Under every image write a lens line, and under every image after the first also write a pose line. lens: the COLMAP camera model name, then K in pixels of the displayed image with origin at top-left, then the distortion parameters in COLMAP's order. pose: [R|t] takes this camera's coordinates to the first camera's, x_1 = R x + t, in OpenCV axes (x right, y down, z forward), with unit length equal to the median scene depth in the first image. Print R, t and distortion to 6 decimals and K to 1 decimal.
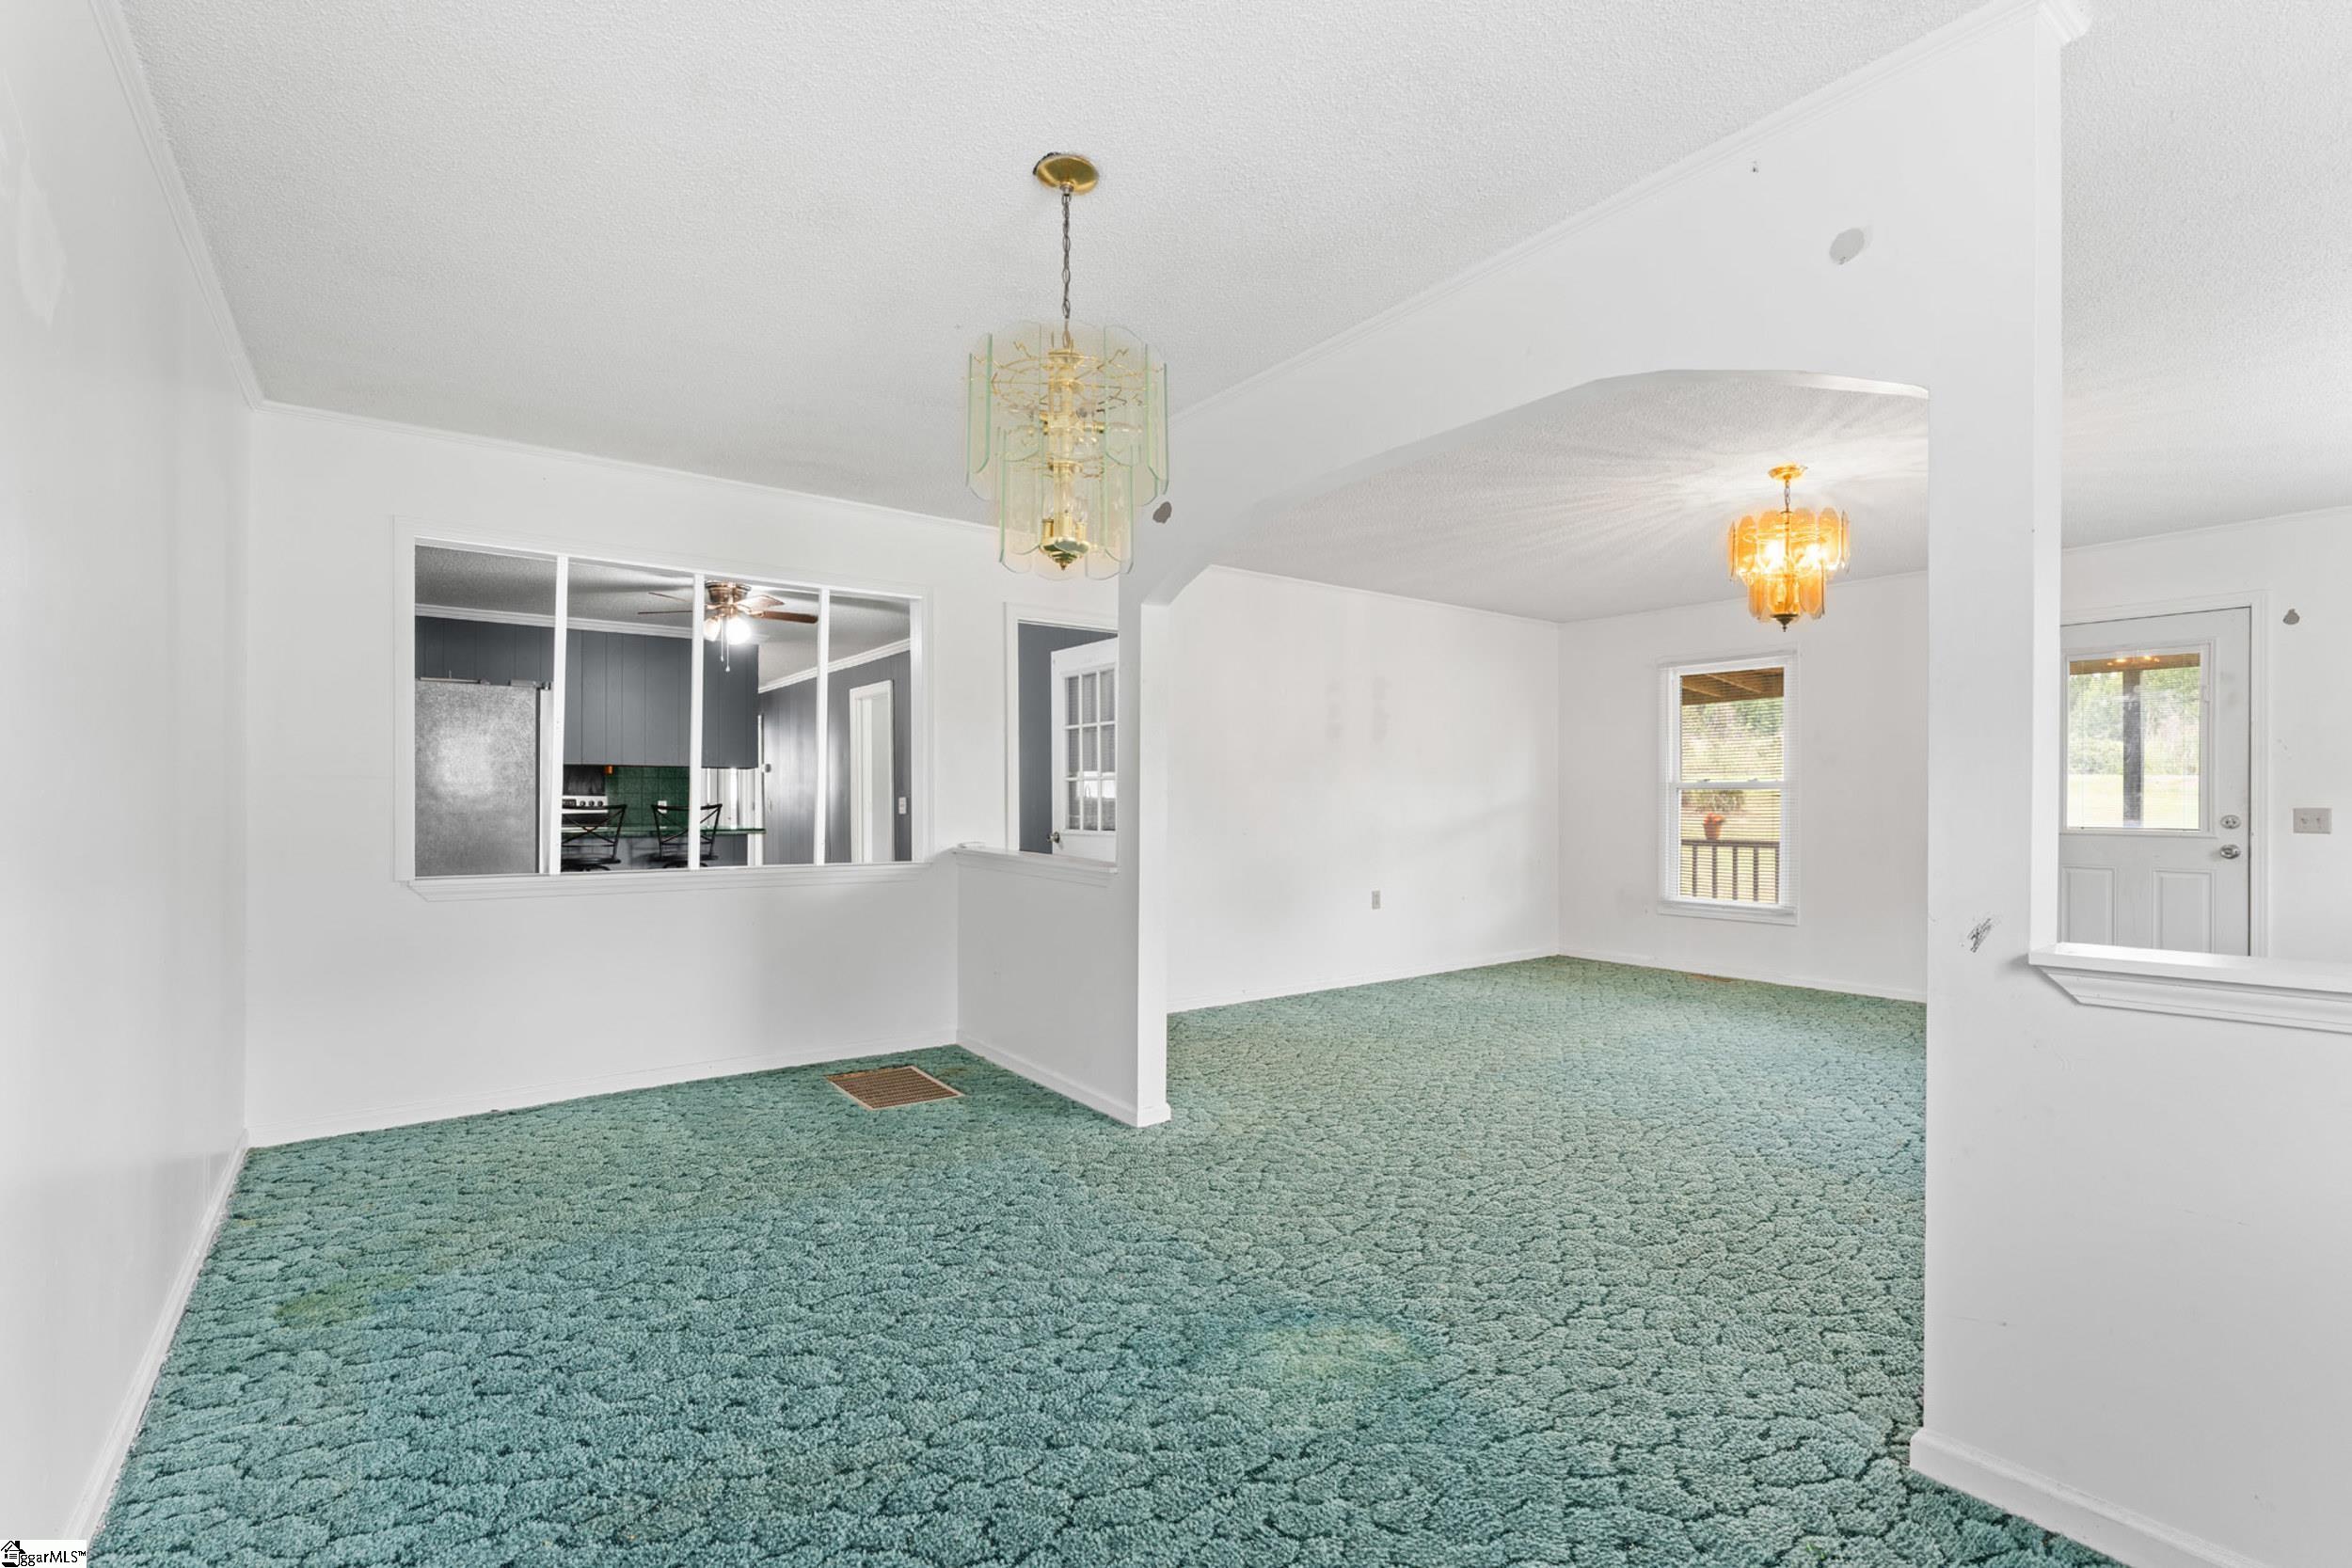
lens RADIAL K [[1083.9, 0, 1170.9], [0, 1083.9, 802.7], [0, 0, 1]] dist [0.000203, 0.000045]
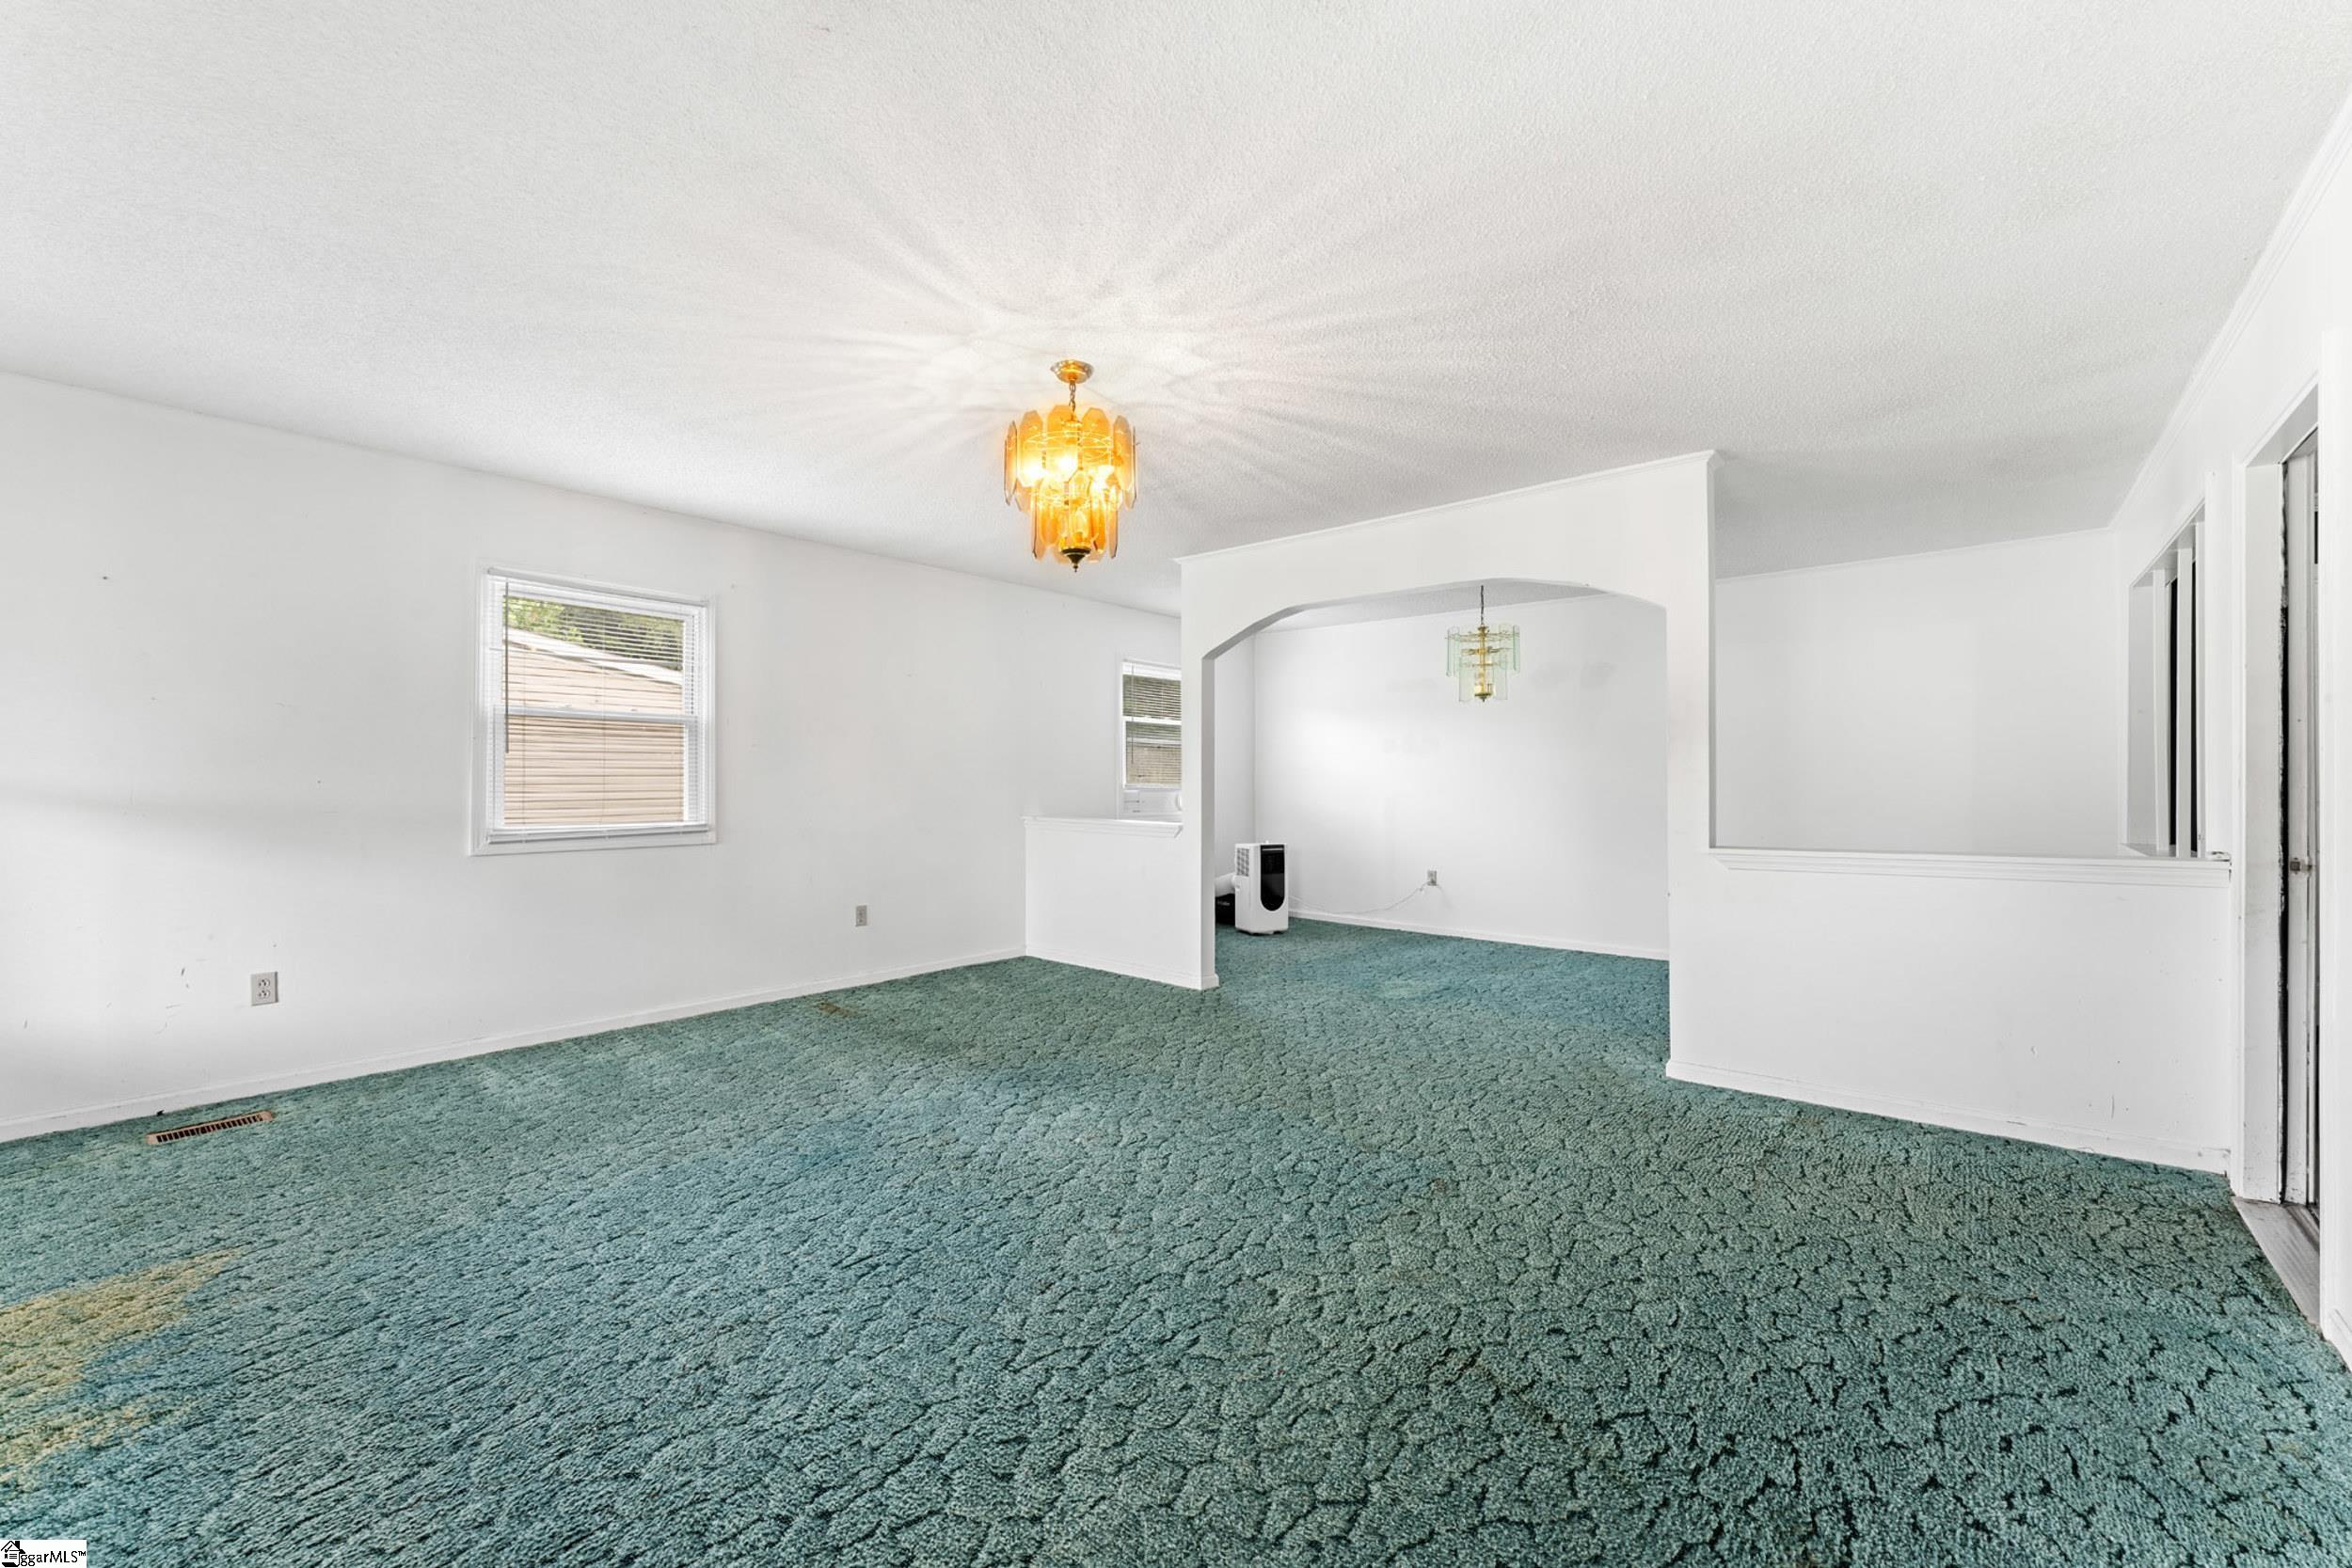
lens RADIAL K [[952.6, 0, 1146.3], [0, 952.6, 776.4], [0, 0, 1]] dist [0.000272, -0.000025]
pose [[-0.985649, -0.001674, -0.168801, 0.412188], [-0.000358, 0.999969, -0.007826, 0.001198], [0.168809, -0.007653, -0.985619, 1.111773]]
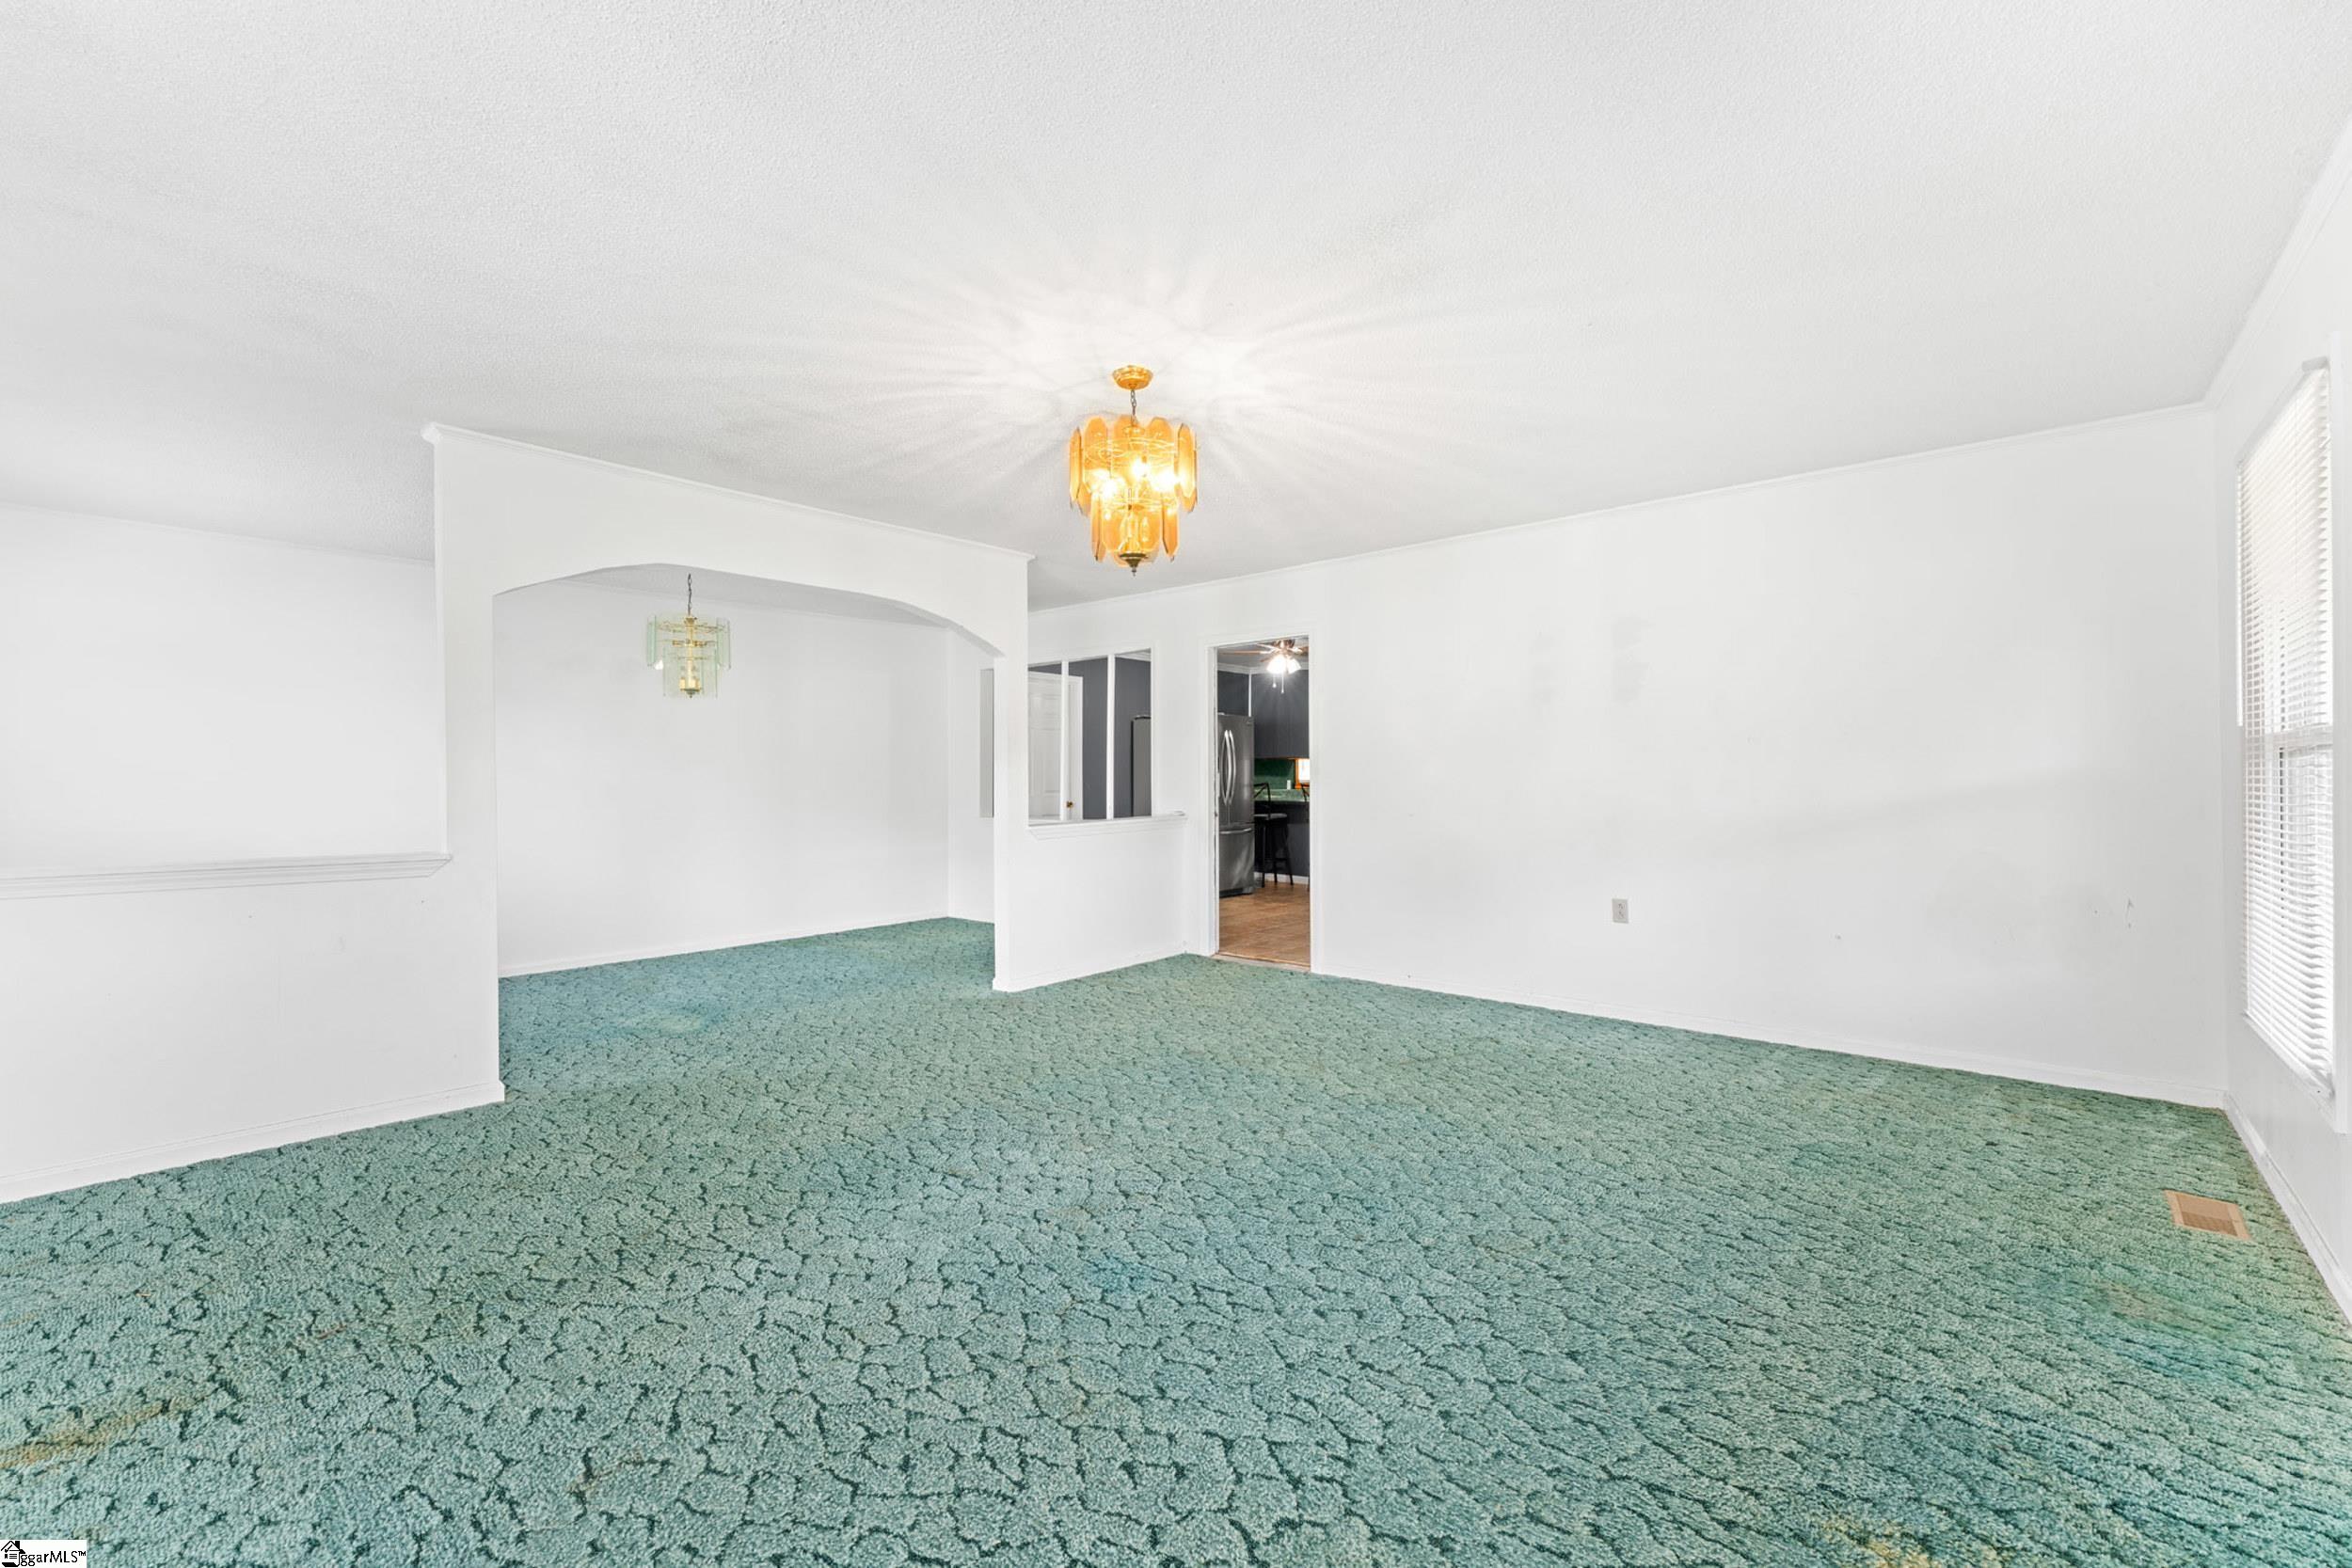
lens RADIAL K [[973.4, 0, 1180.8], [0, 973.4, 792.5], [0, 0, 1]] dist [-0.002466, -0.000193]
pose [[0.179848, 0.013318, -0.983604, 0.848140], [0.006249, 0.999873, 0.014681, -0.001895], [0.983675, -0.008787, 0.179742, 0.585648]]
